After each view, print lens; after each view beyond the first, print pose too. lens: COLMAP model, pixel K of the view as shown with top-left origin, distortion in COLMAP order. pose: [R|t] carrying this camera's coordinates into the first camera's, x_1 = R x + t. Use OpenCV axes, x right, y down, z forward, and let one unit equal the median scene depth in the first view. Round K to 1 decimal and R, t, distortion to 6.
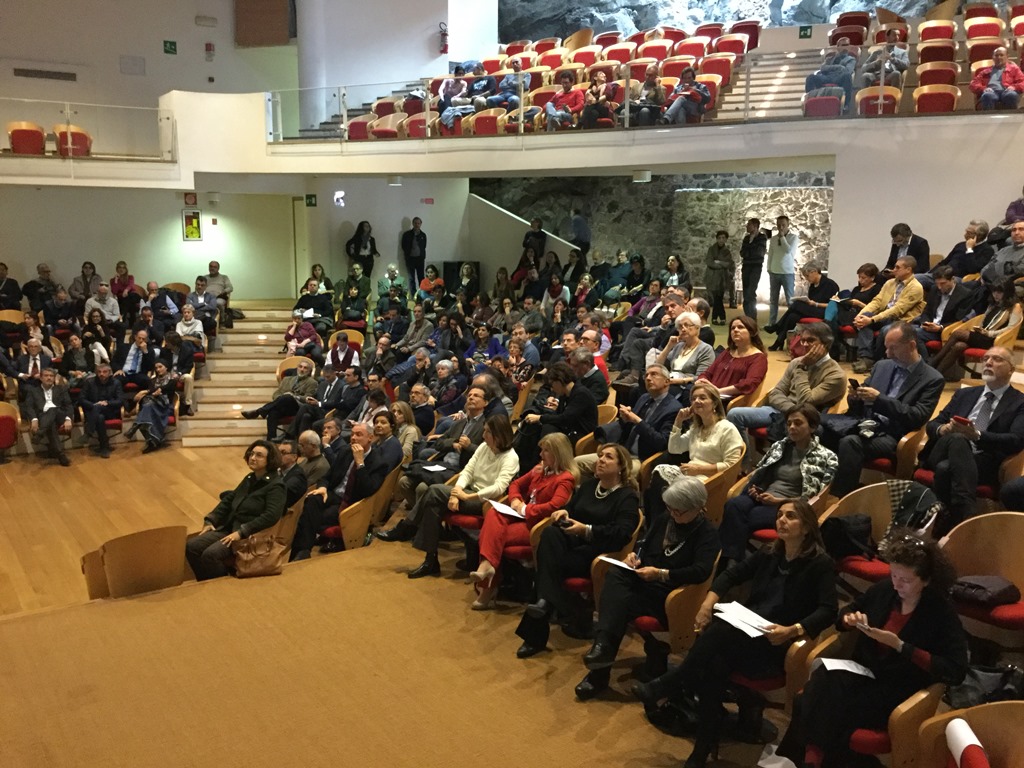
lens RADIAL K [[923.9, 0, 515.6], [0, 923.9, 381.5], [0, 0, 1]] dist [0.129729, -0.256781]
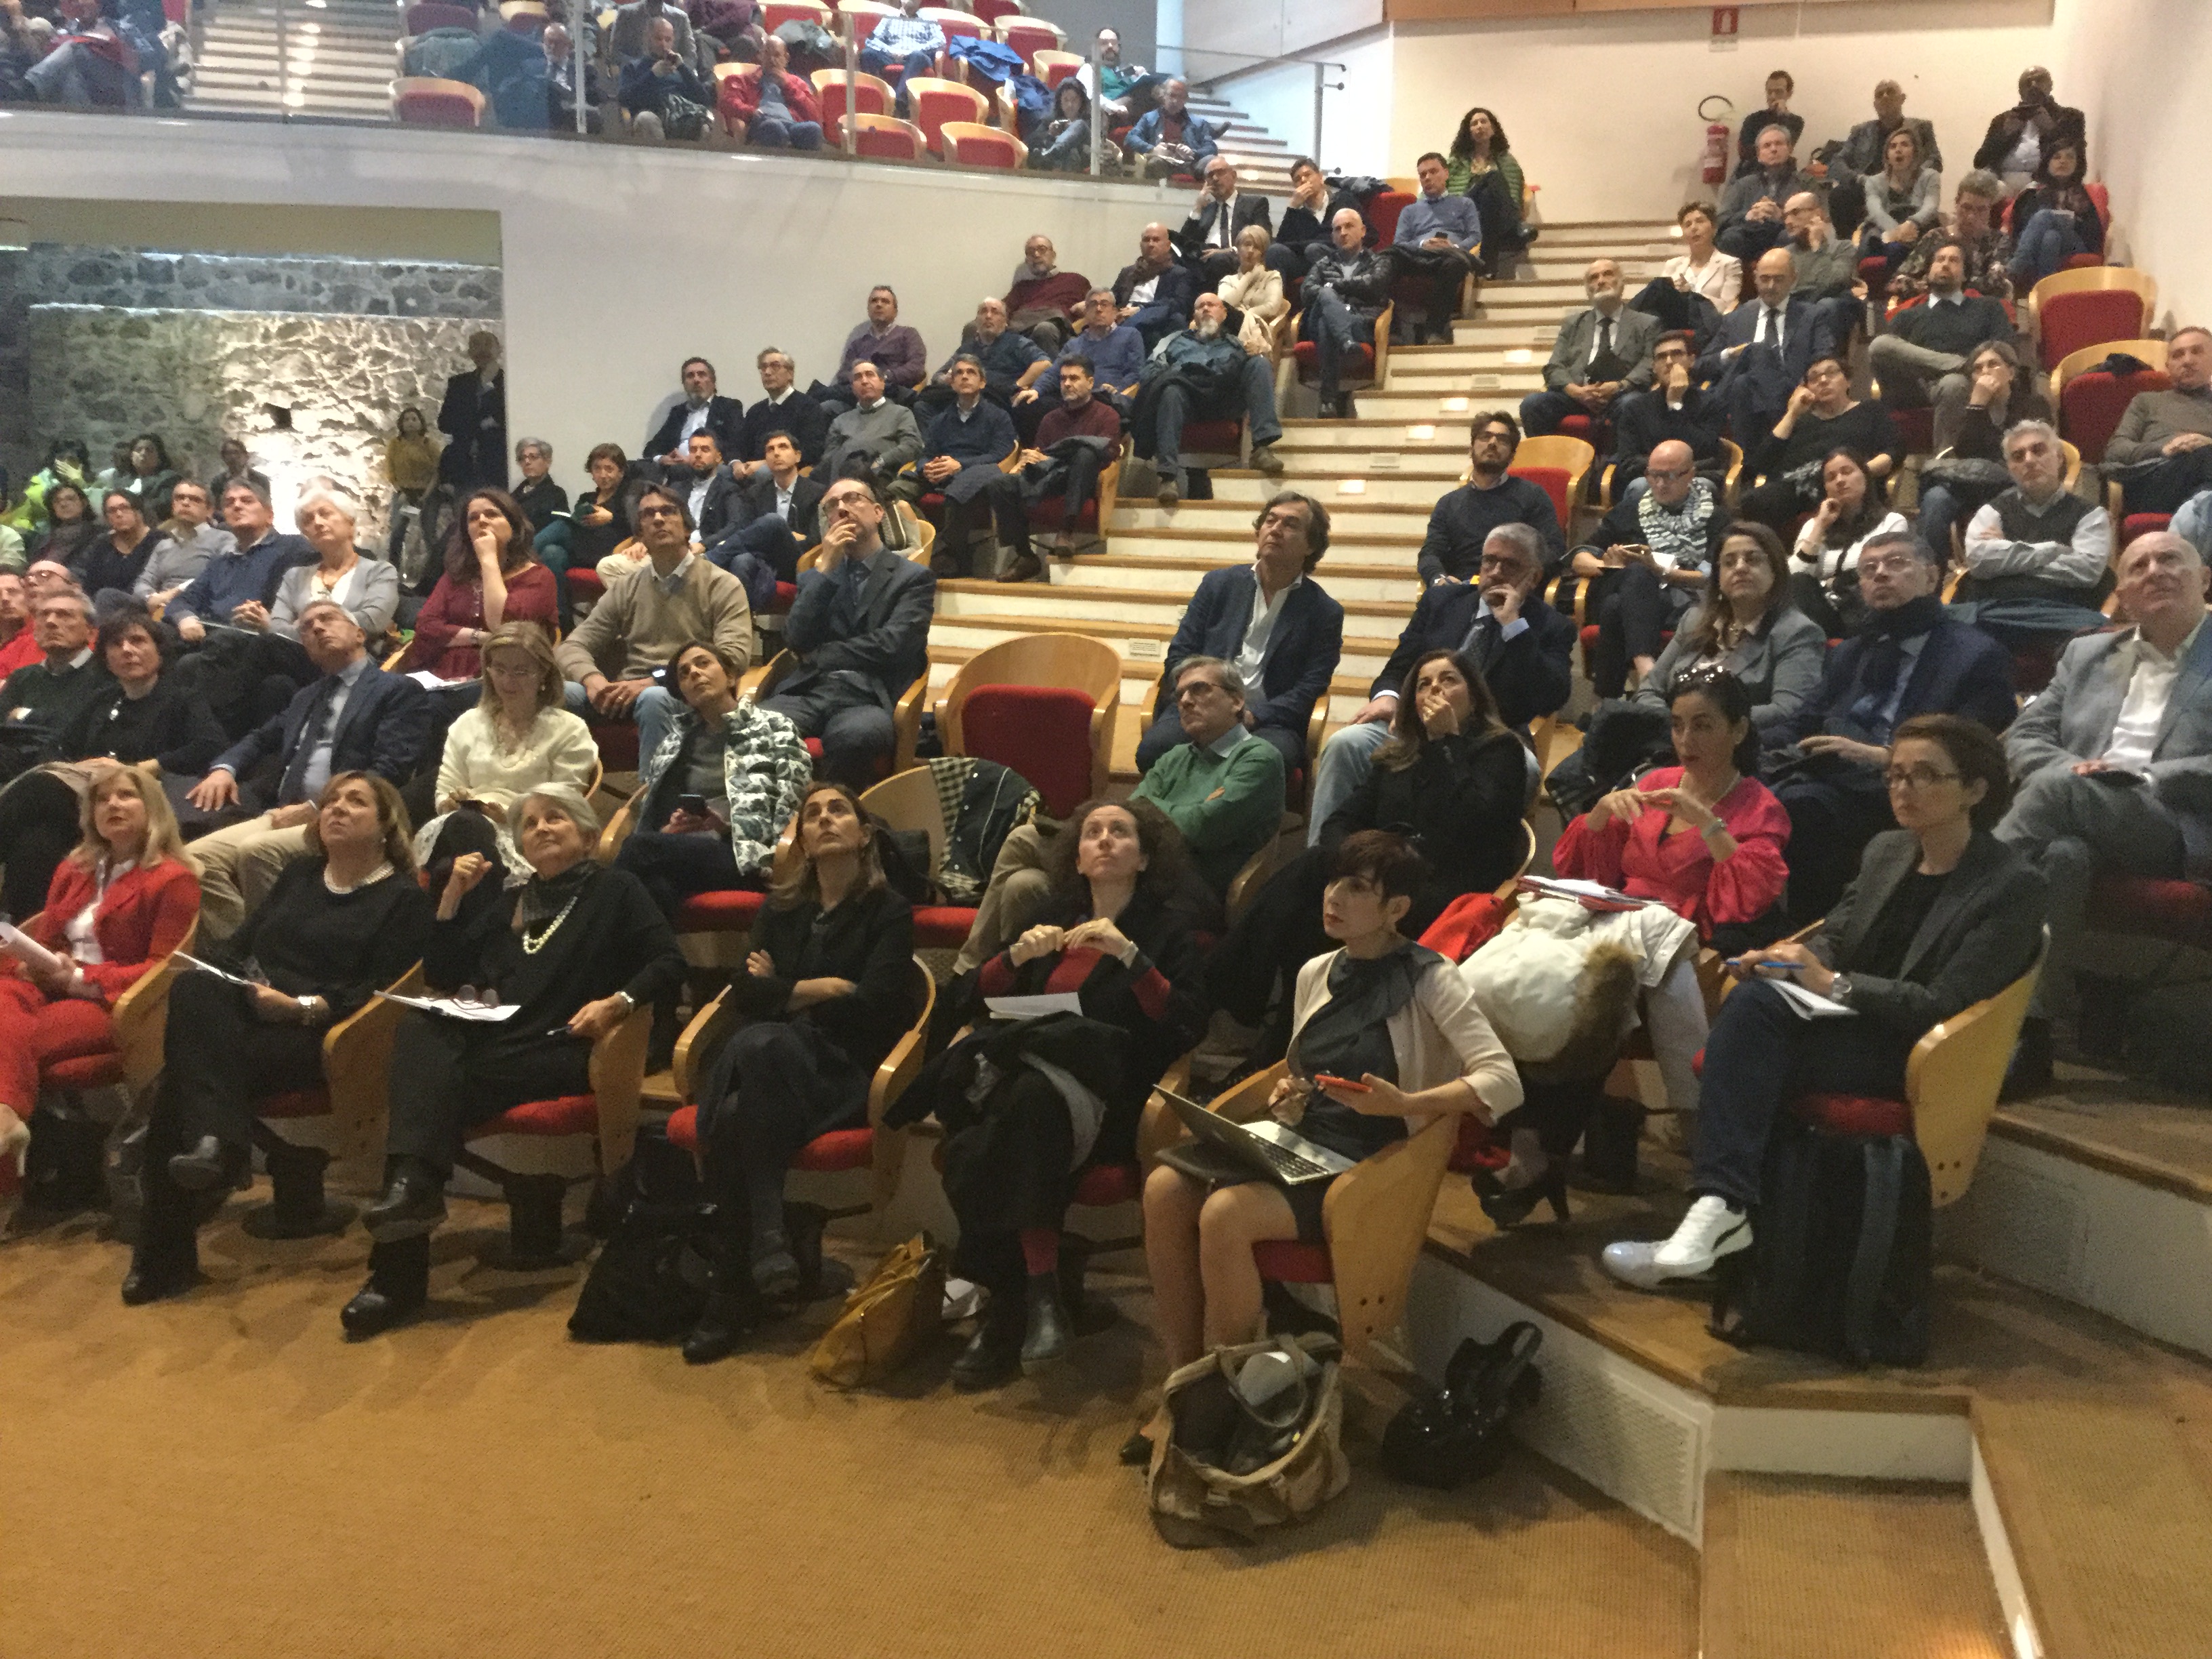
lens RADIAL K [[1984.4, 0, 1114.6], [0, 1984.4, 831.1], [0, 0, 1]] dist [0.109881, -0.205851]
pose [[0.756524, -0.105183, 0.645452, -0.070277], [0.097728, 0.994081, 0.047450, 0.031093], [-0.646623, 0.027181, 0.762326, 0.033790]]
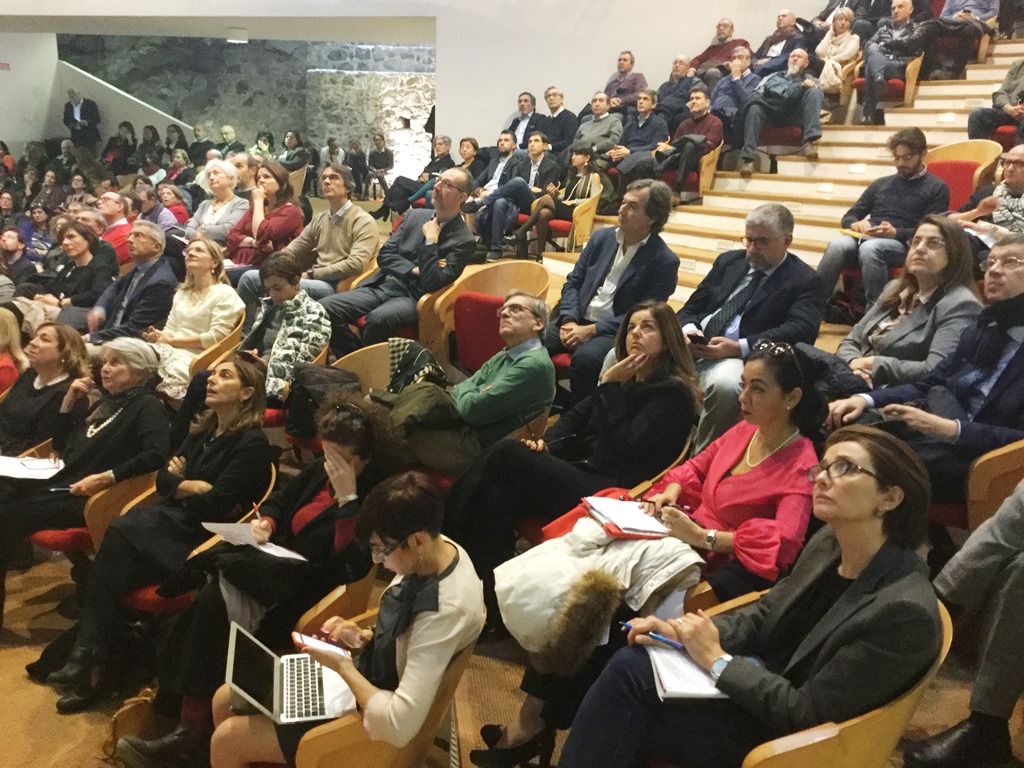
lens RADIAL K [[918.6, 0, 516.0], [0, 918.6, 384.7], [0, 0, 1]] dist [0.109881, -0.205851]
pose [[0.949688, -0.051391, 0.308954, 0.078134], [0.022854, 0.995187, 0.095289, 0.021177], [-0.312364, -0.083434, 0.946291, 0.056722]]
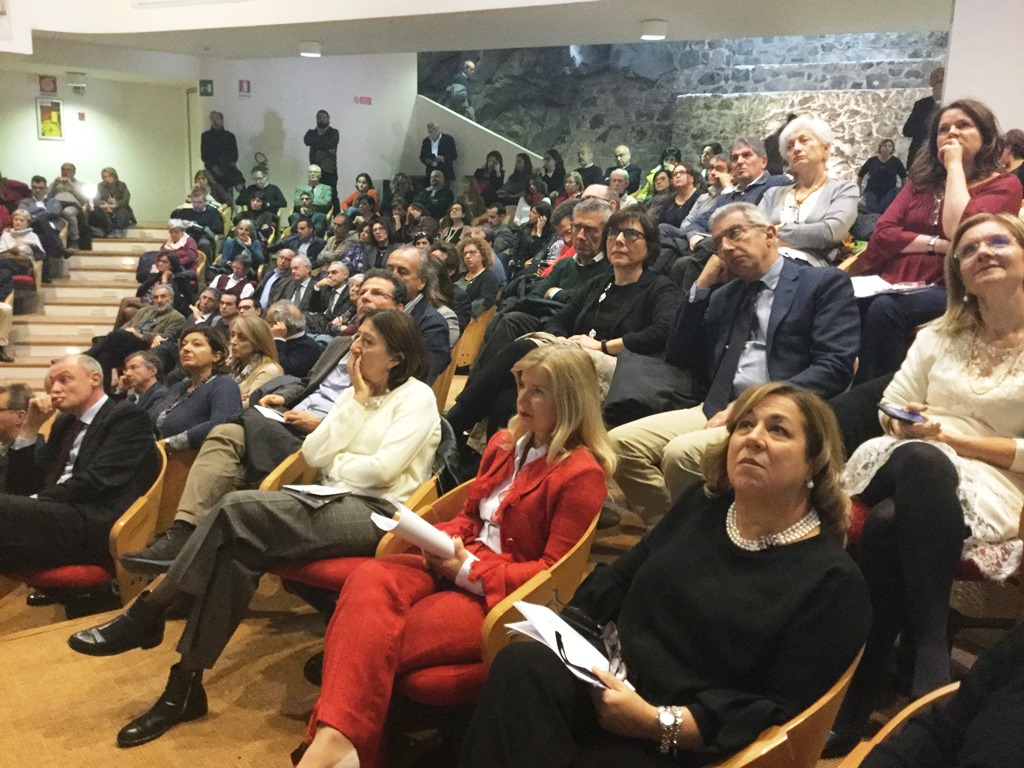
lens RADIAL K [[918.6, 0, 516.0], [0, 918.6, 384.7], [0, 0, 1]] dist [0.109881, -0.205851]
pose [[0.999047, 0.012785, 0.041737, 0.004426], [-0.014001, 0.999483, 0.028959, 0.022966], [-0.041345, -0.029515, 0.998709, 0.234772]]
